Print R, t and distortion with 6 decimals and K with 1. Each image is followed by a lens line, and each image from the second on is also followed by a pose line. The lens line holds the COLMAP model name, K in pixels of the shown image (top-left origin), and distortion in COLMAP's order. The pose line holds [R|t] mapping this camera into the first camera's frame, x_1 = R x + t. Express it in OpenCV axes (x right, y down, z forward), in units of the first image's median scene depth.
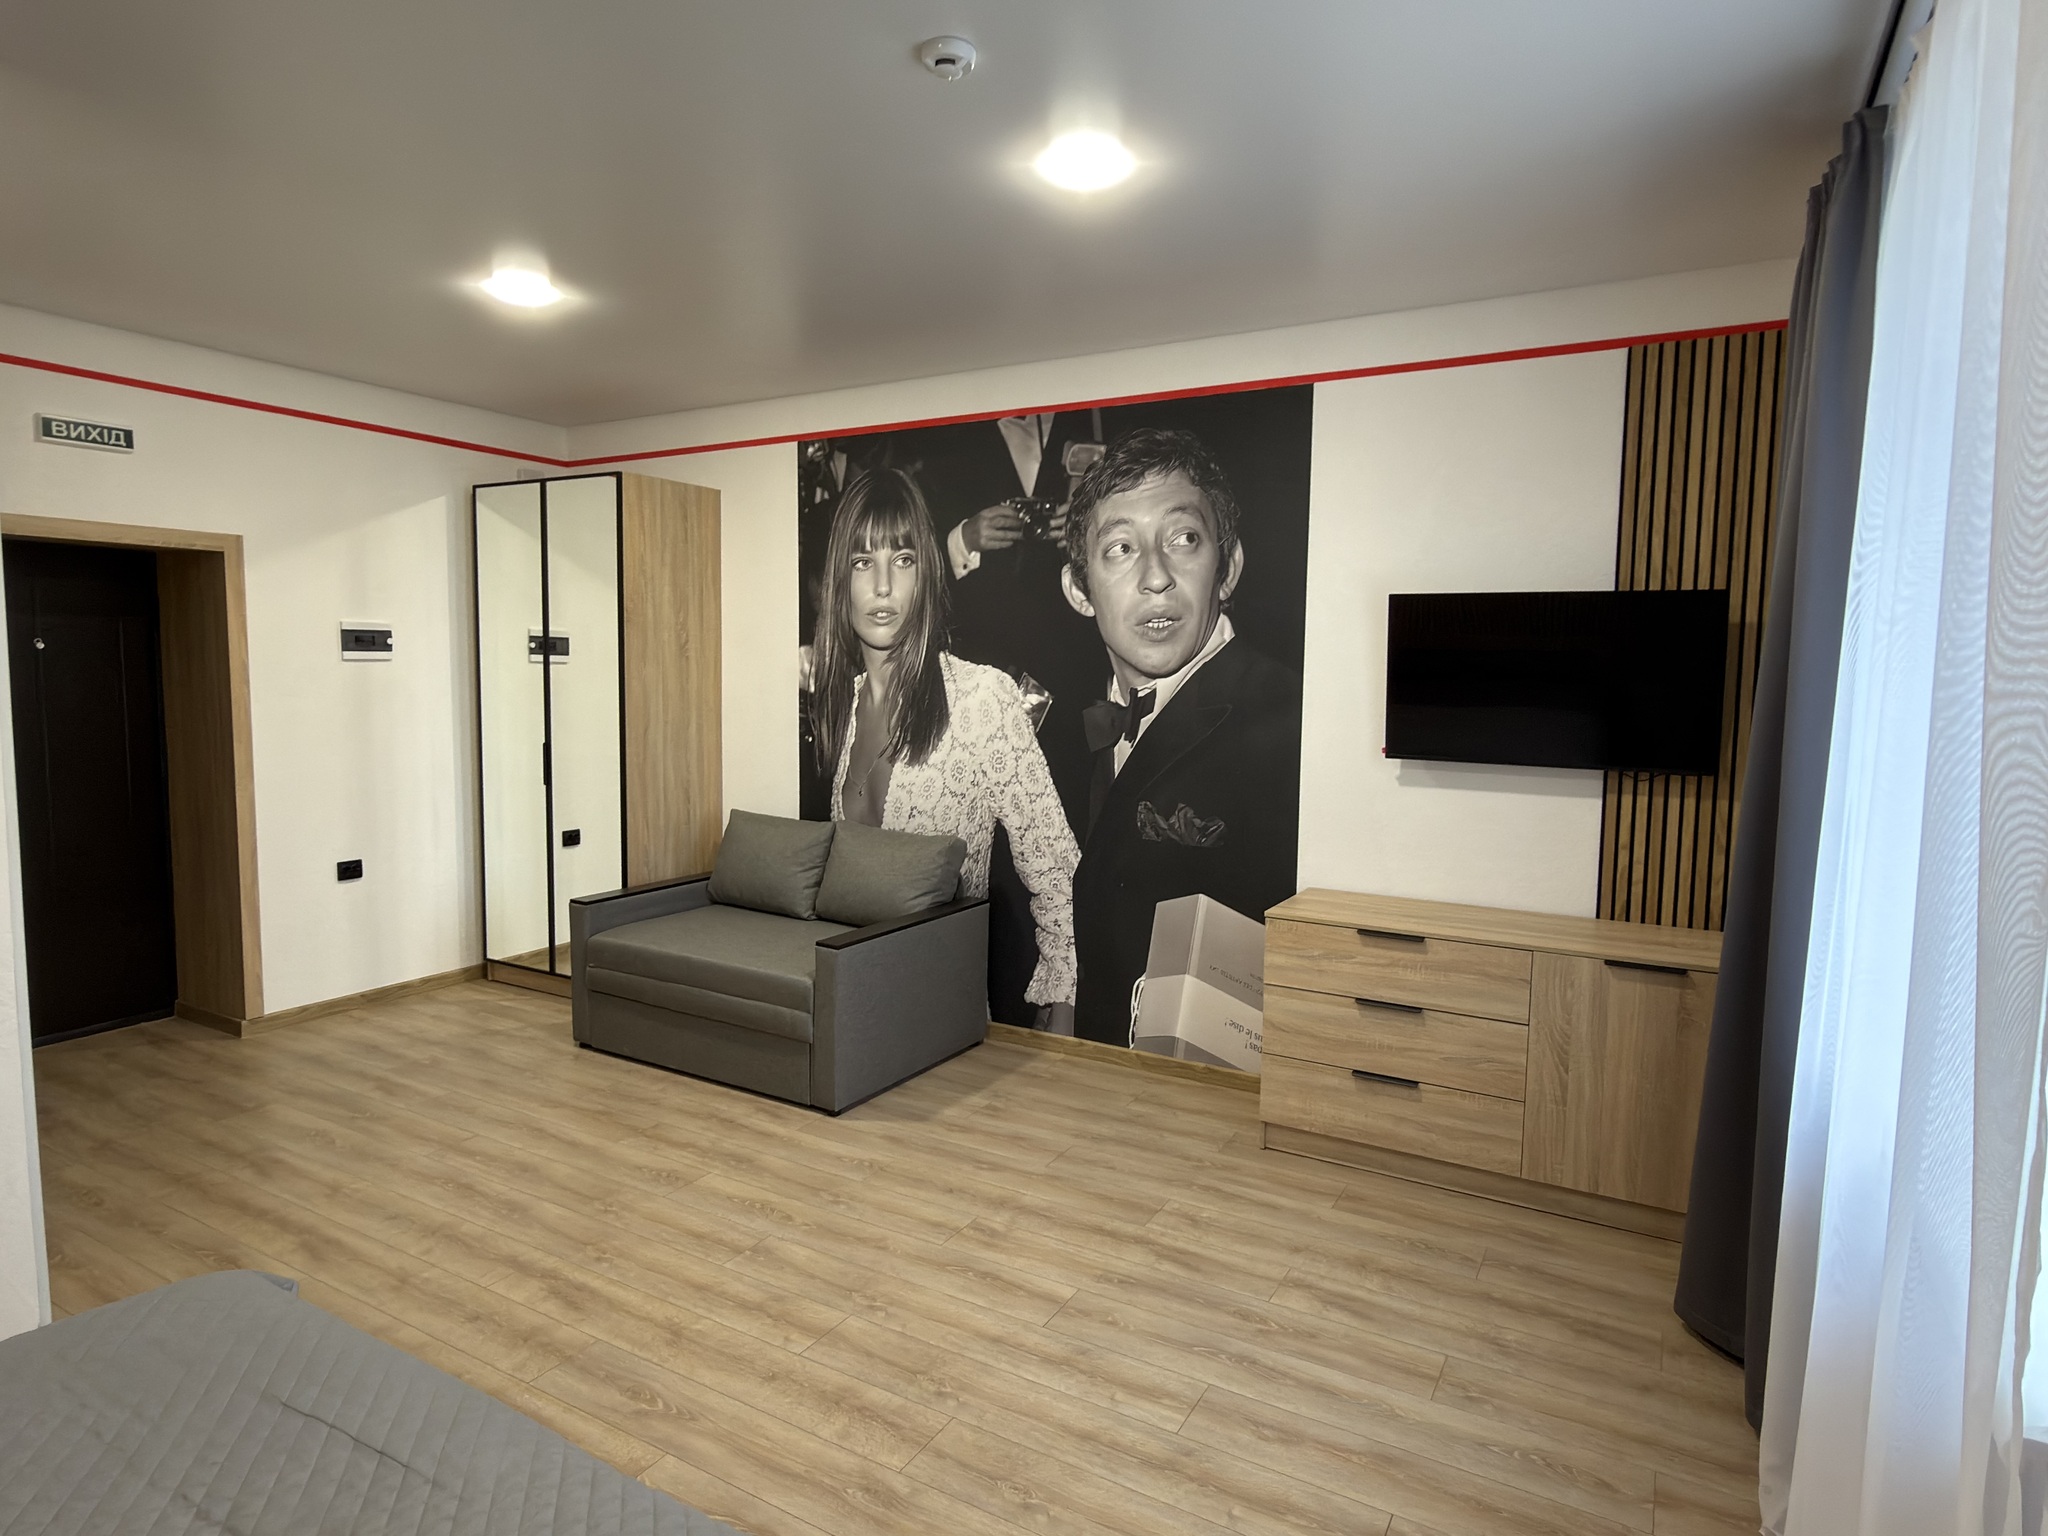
lens RADIAL K [[1147.3, 0, 1020.9], [0, 1147.3, 769.5], [0, 0, 1]] dist [0.004765, -0.000747]
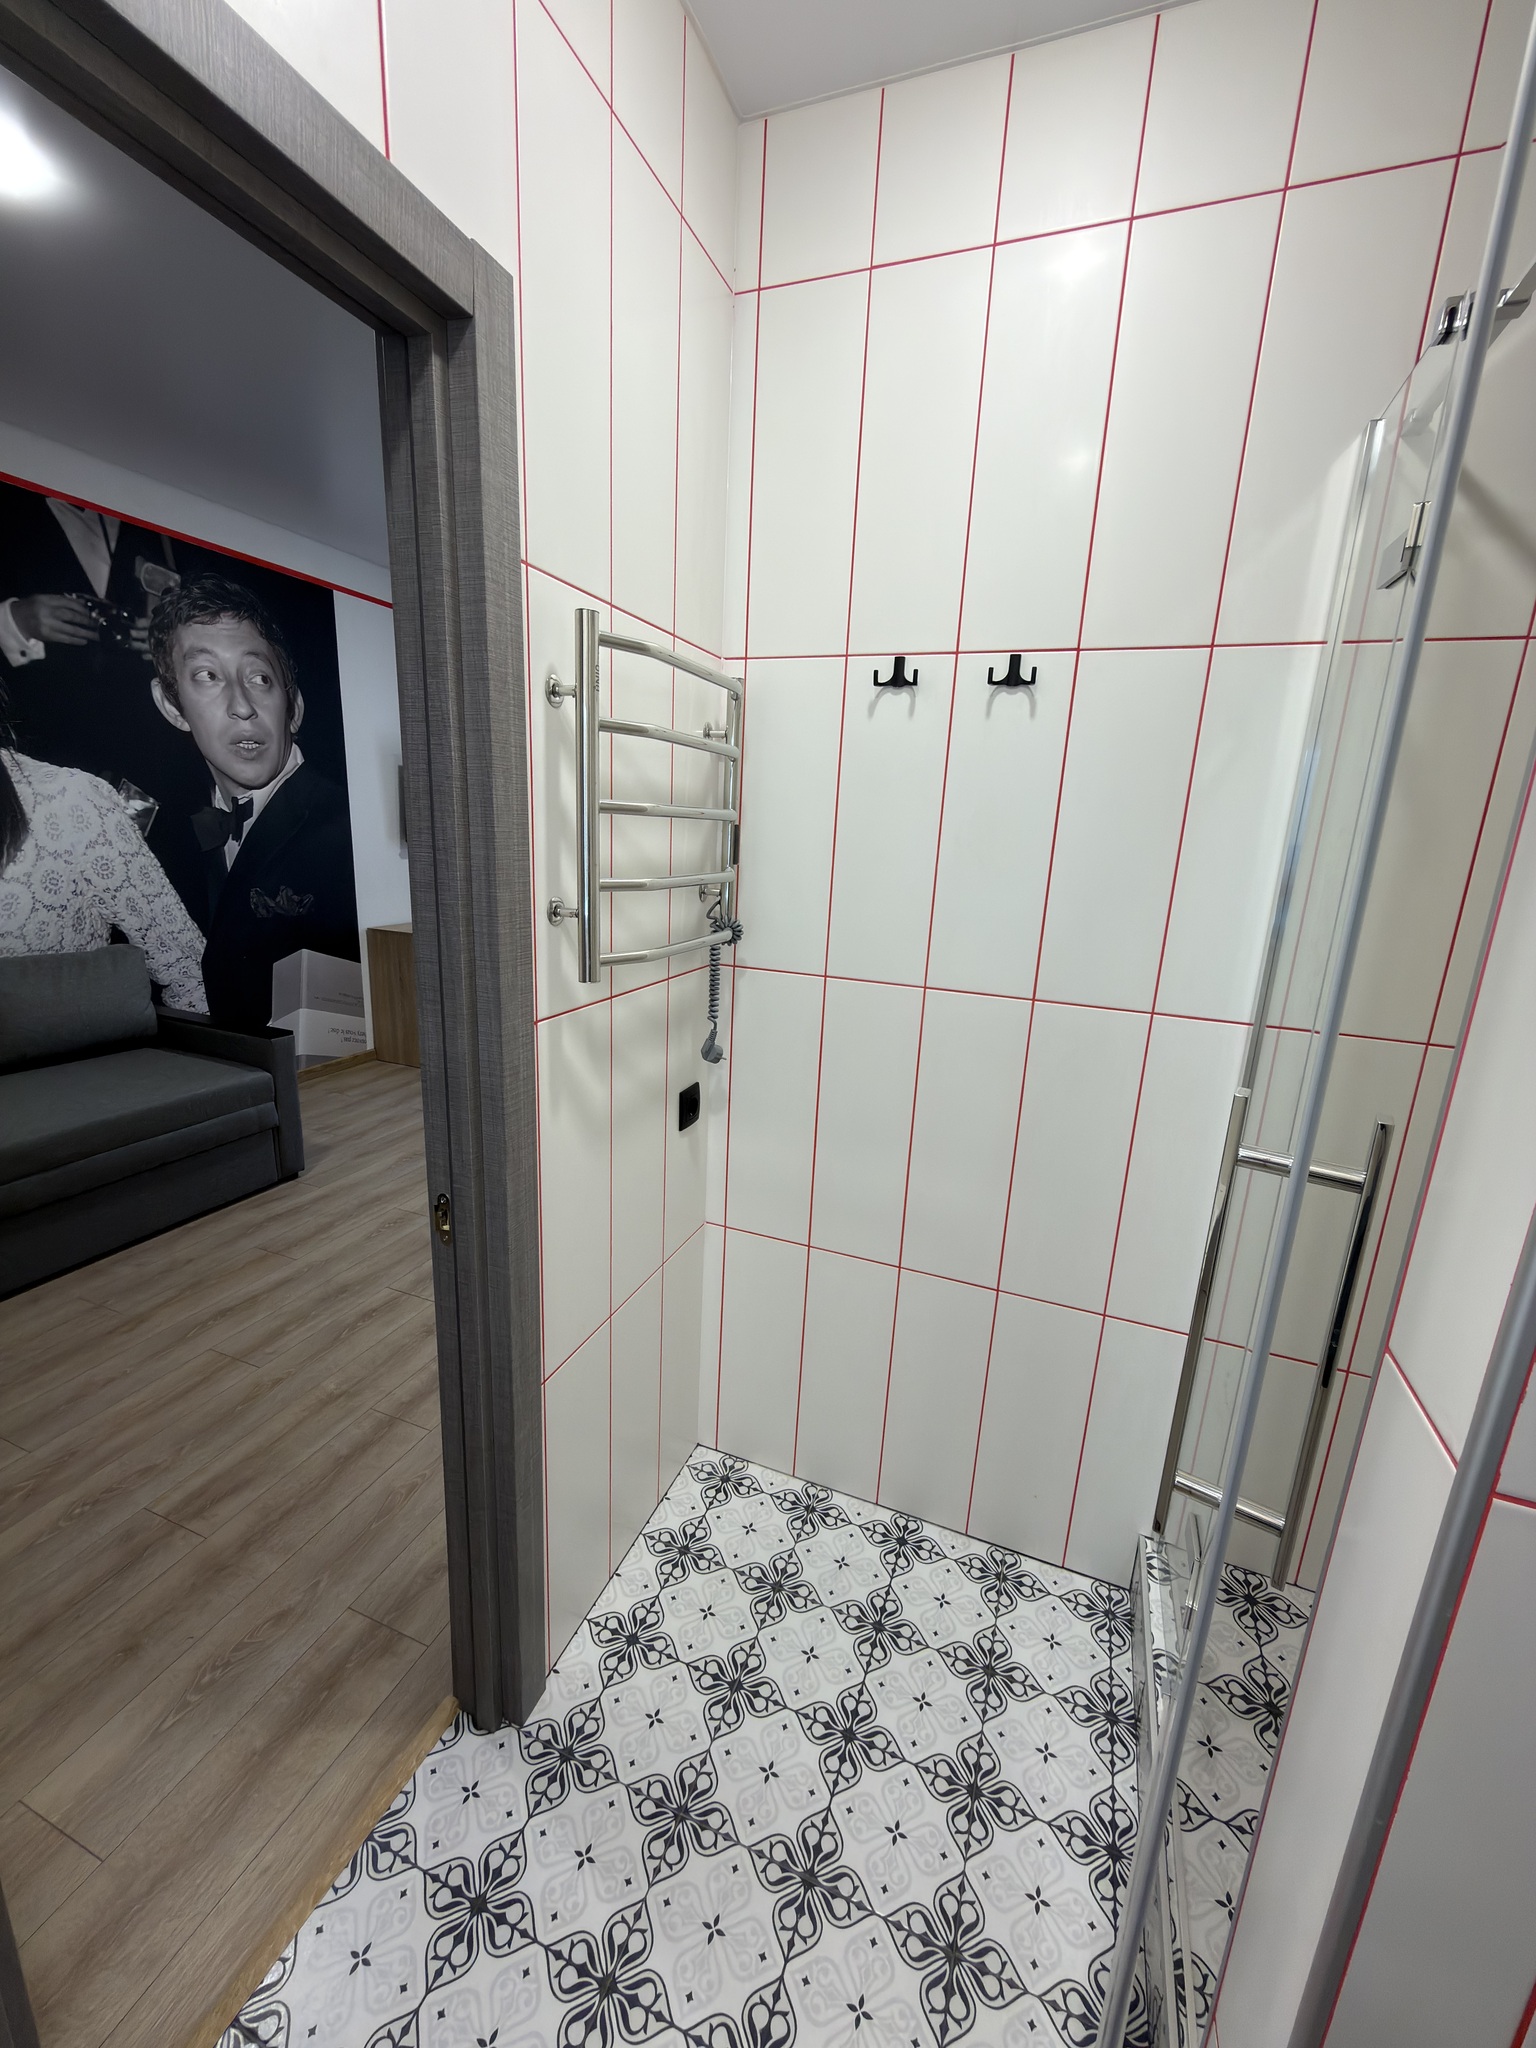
lens RADIAL K [[820.3, 0, 766.9], [0, 820.3, 1022.3], [0, 0, 1]] dist [-0.000107, 0.000885]
pose [[-0.152594, -0.253185, 0.955308, -0.894834], [0.039382, 0.964302, 0.261859, -0.045035], [-0.987504, 0.077580, -0.137176, 0.566687]]
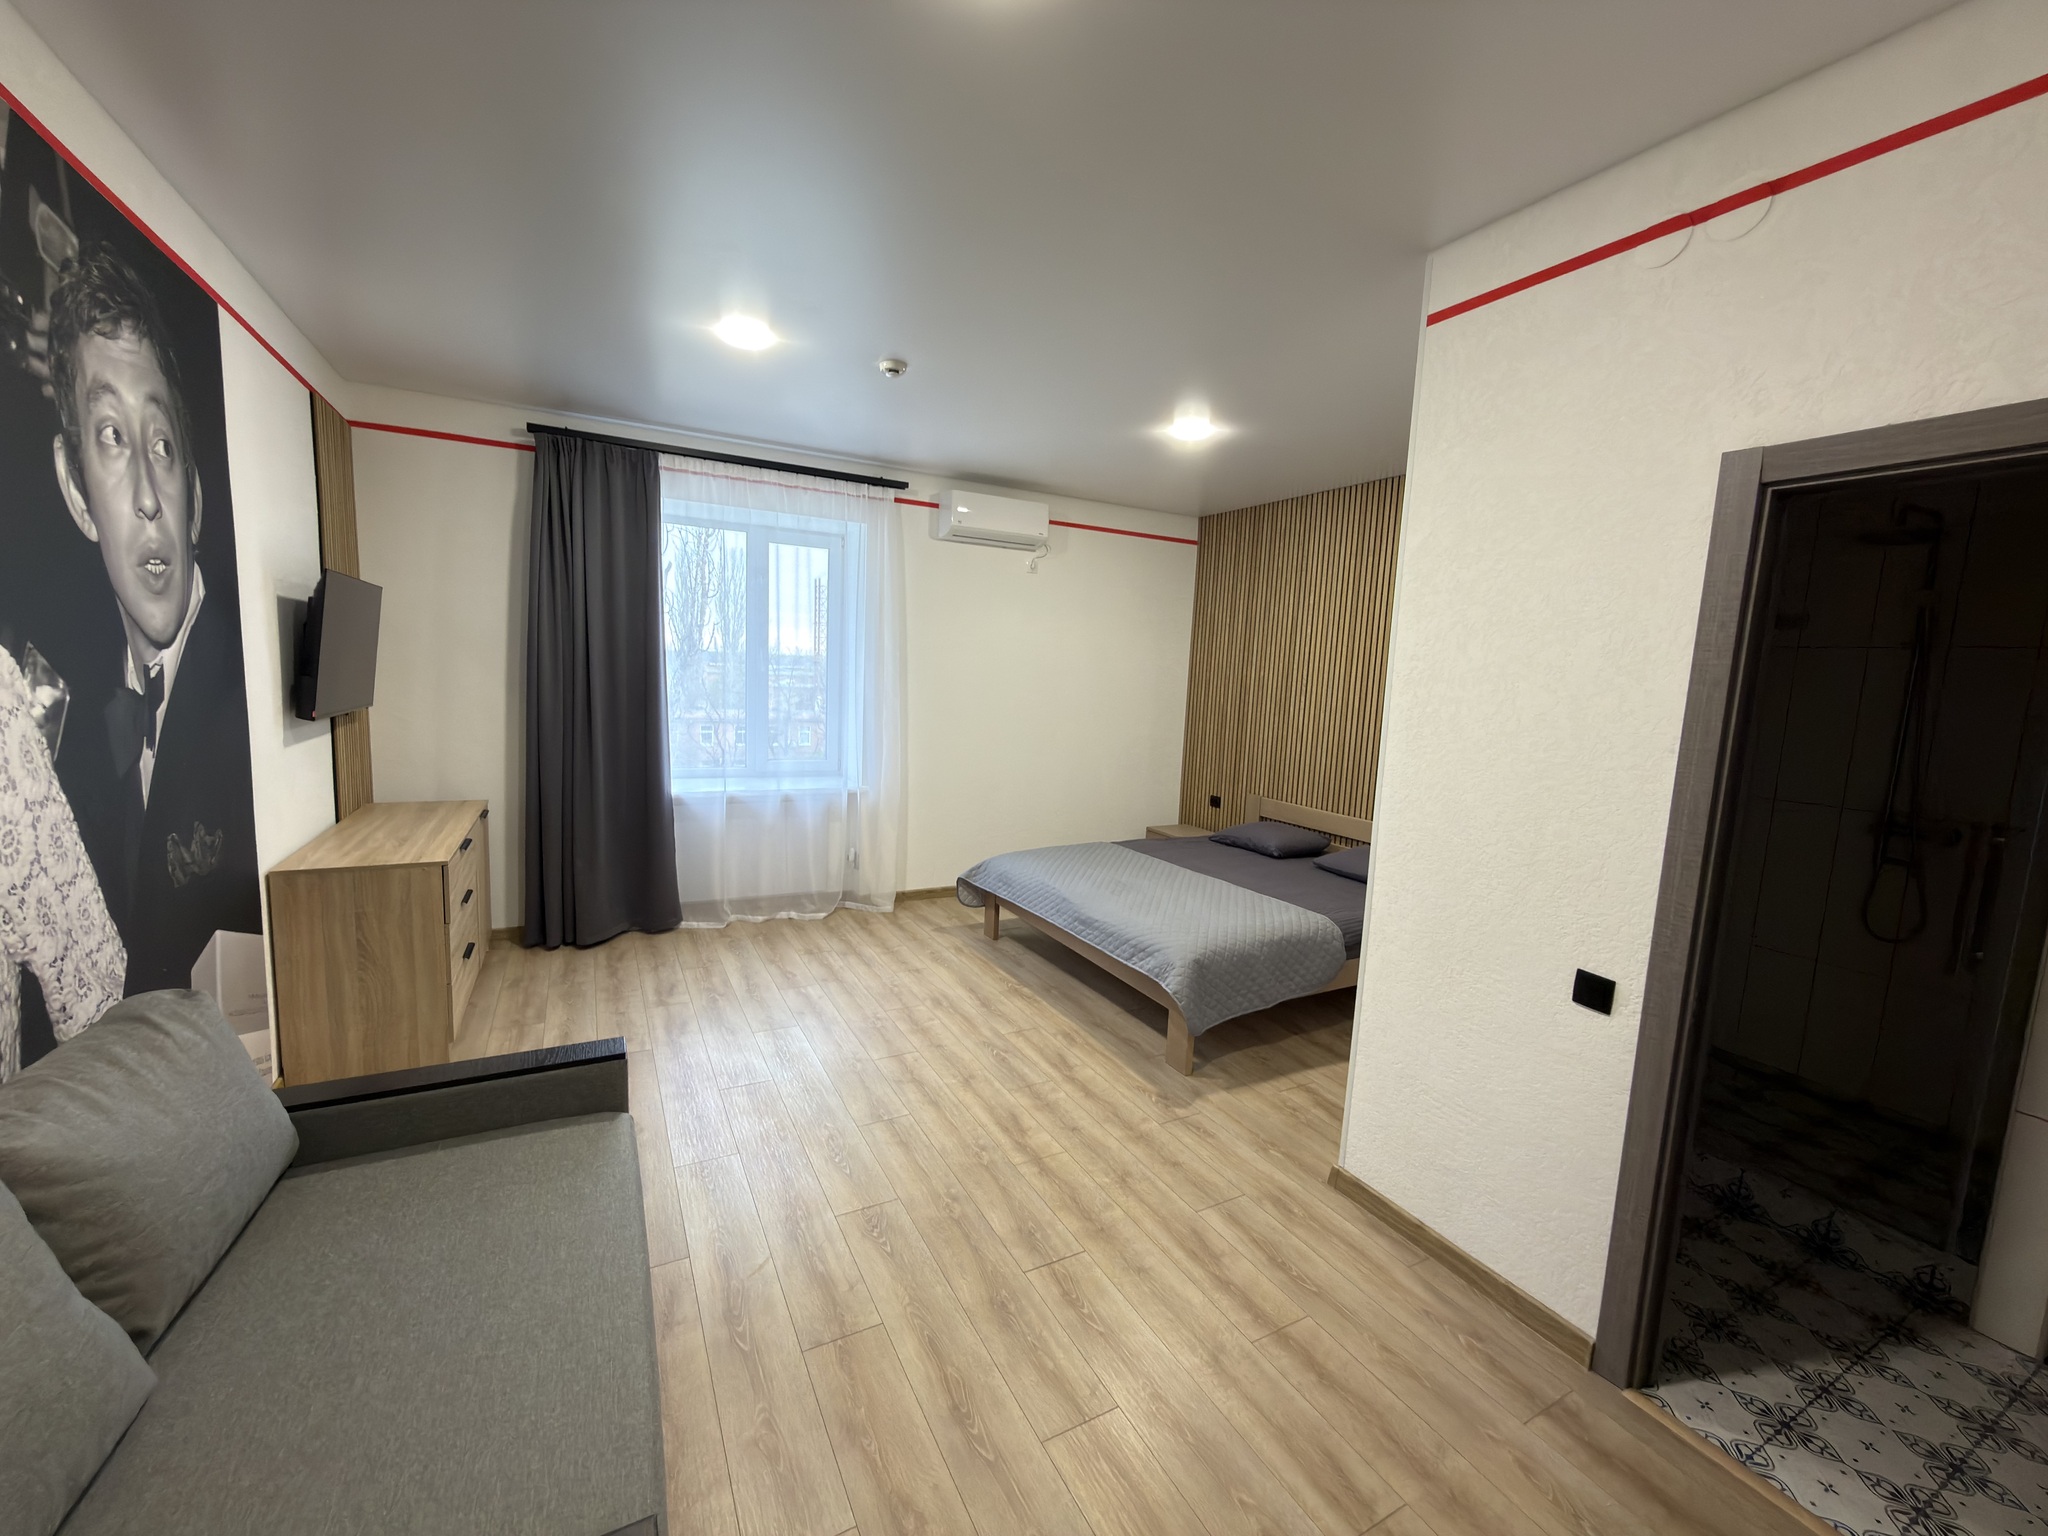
lens RADIAL K [[820.3, 0, 1022.9], [0, 820.3, 764.9], [0, 0, 1]] dist [-0.000107, 0.000885]
pose [[-0.849420, -0.112156, 0.515661, -0.556891], [-0.008144, 0.979824, 0.199696, -0.111023], [-0.527654, 0.165426, -0.833196, 1.124824]]
